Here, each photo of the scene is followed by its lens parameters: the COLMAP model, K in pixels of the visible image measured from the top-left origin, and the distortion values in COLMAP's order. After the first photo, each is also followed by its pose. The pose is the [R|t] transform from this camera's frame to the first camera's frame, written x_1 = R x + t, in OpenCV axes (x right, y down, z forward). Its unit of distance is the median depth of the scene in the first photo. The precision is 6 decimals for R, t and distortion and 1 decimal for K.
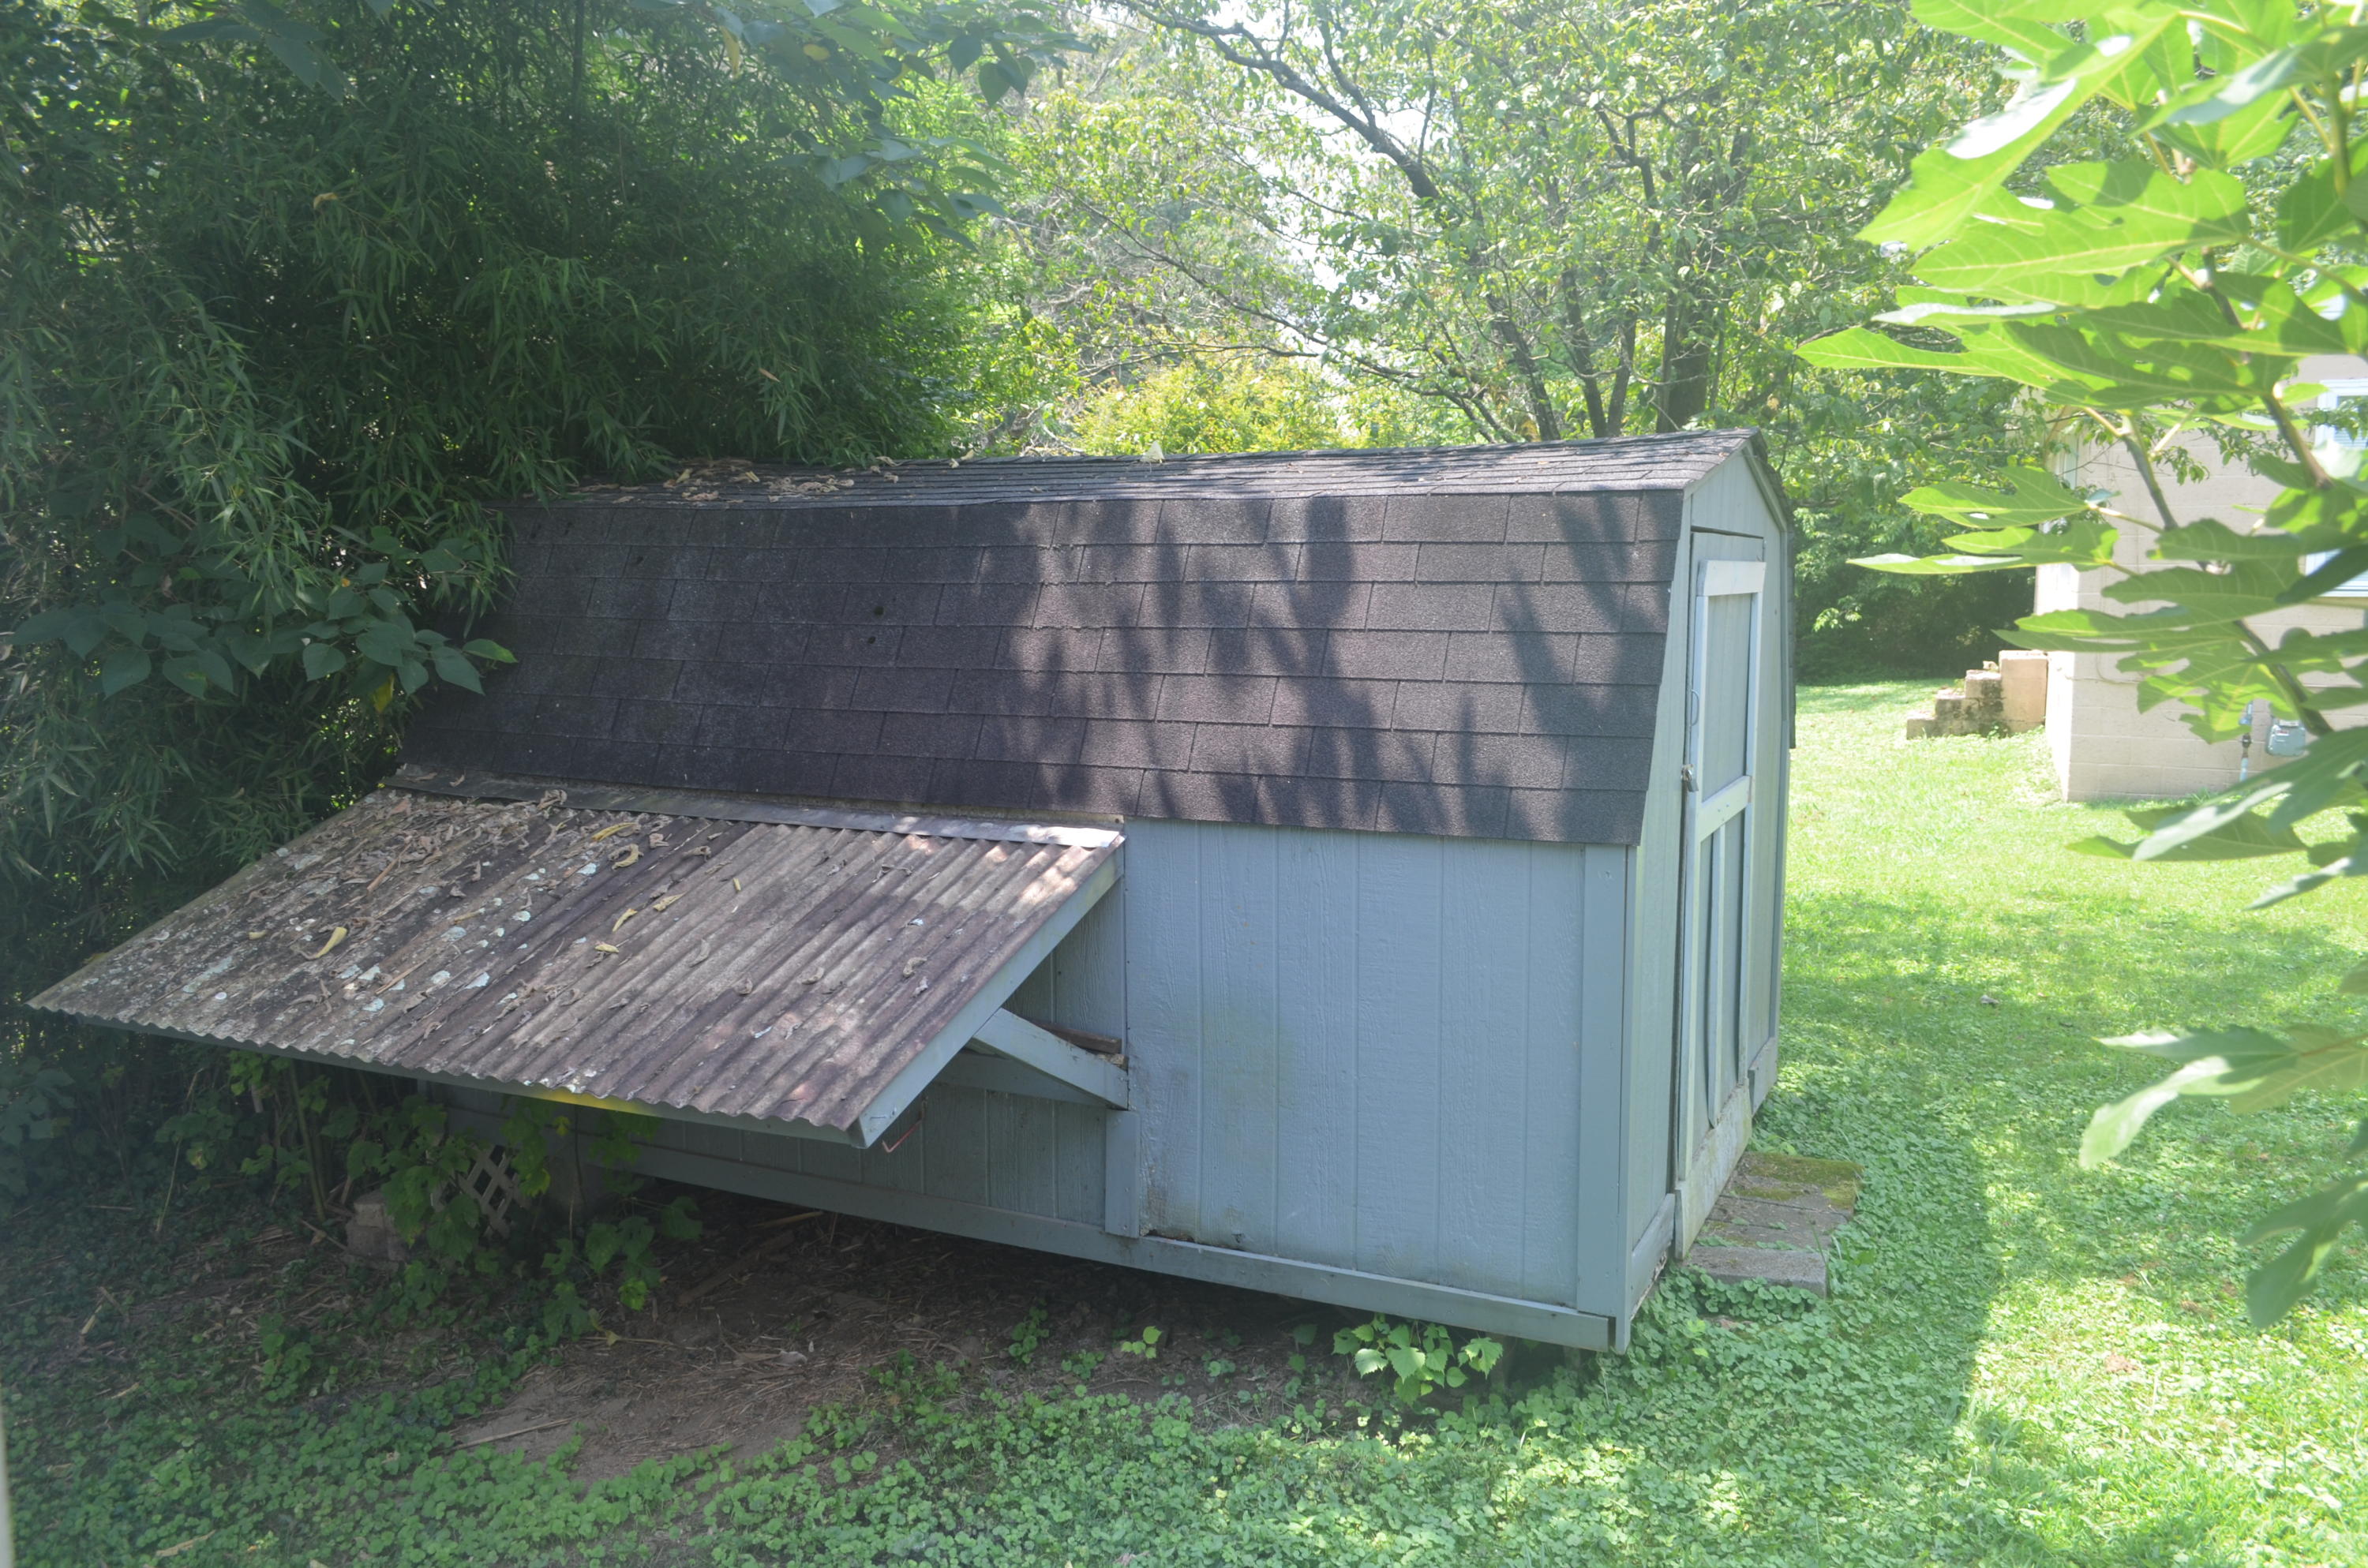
lens RADIAL K [[1802.8, 0, 1185.9], [0, 1802.8, 785.2], [0, 0, 1]] dist [-0.007695, 0.006607]
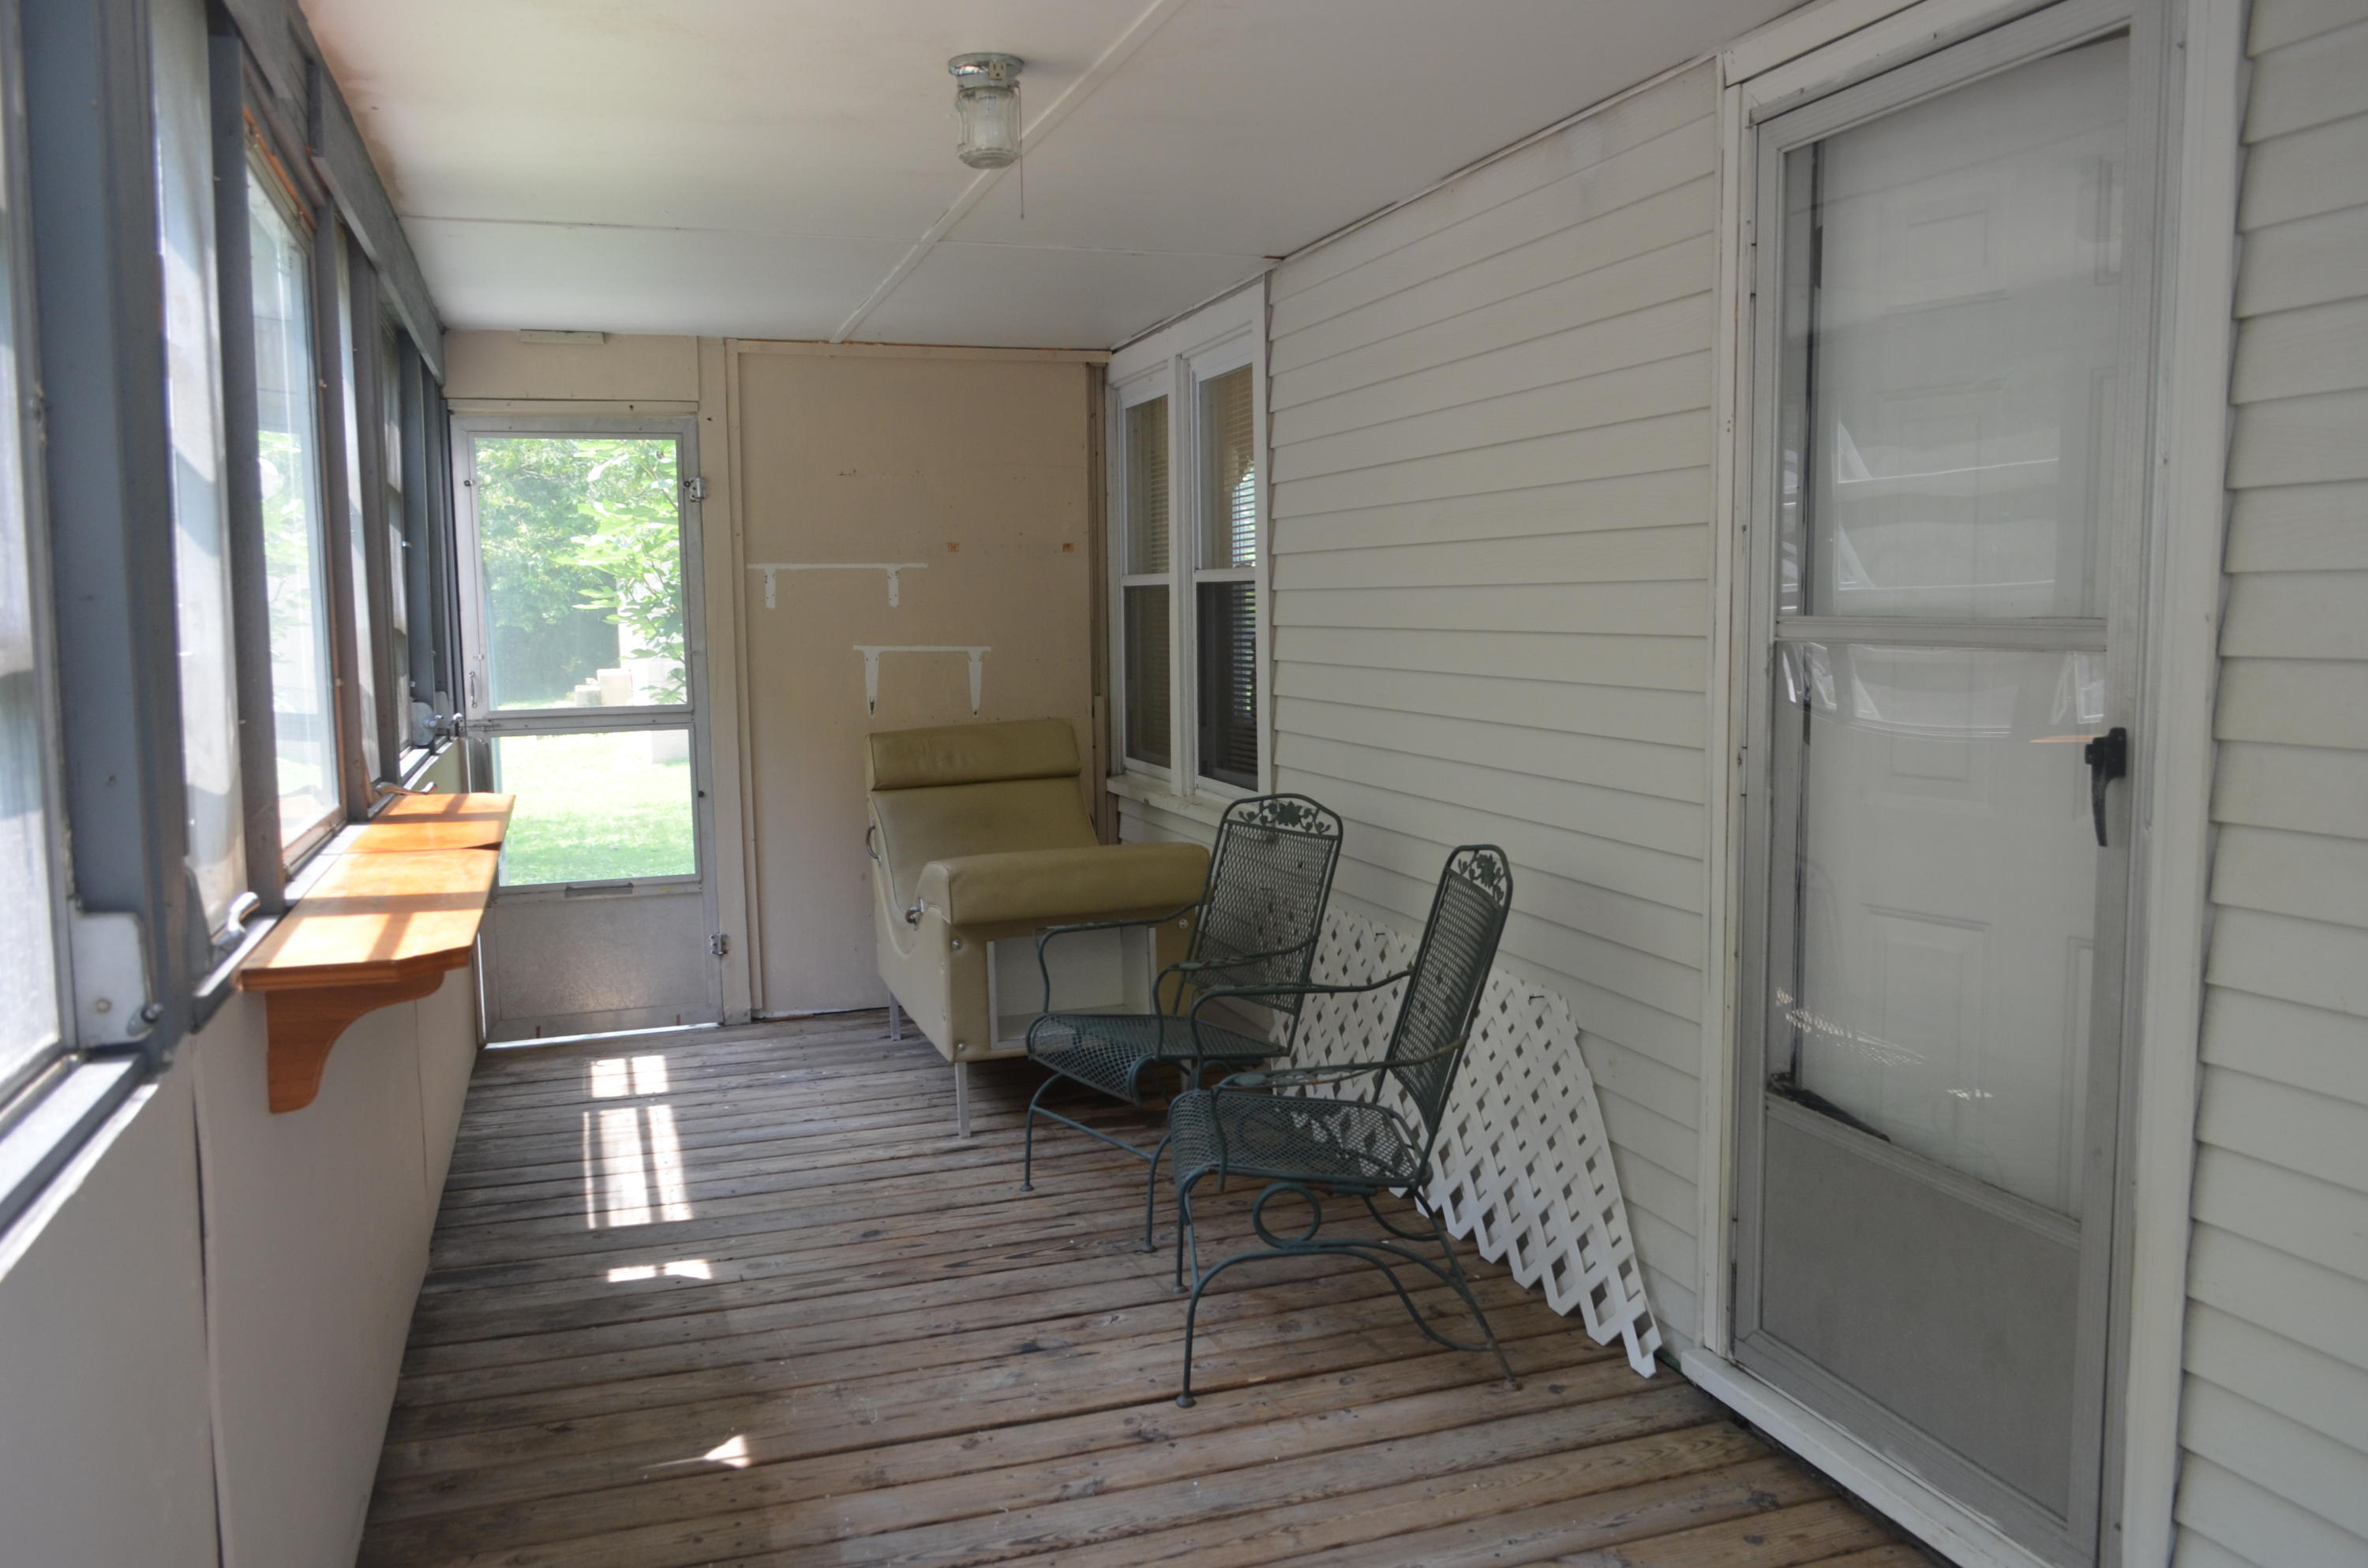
lens RADIAL K [[1802.8, 0, 1186.5], [0, 1802.8, 782.1], [0, 0, 1]] dist [-0.007695, 0.006607]
pose [[0.737256, -0.080439, 0.670807, -0.278137], [0.095817, 0.995300, 0.014042, 0.069664], [-0.668784, 0.053922, 0.741499, -0.600198]]
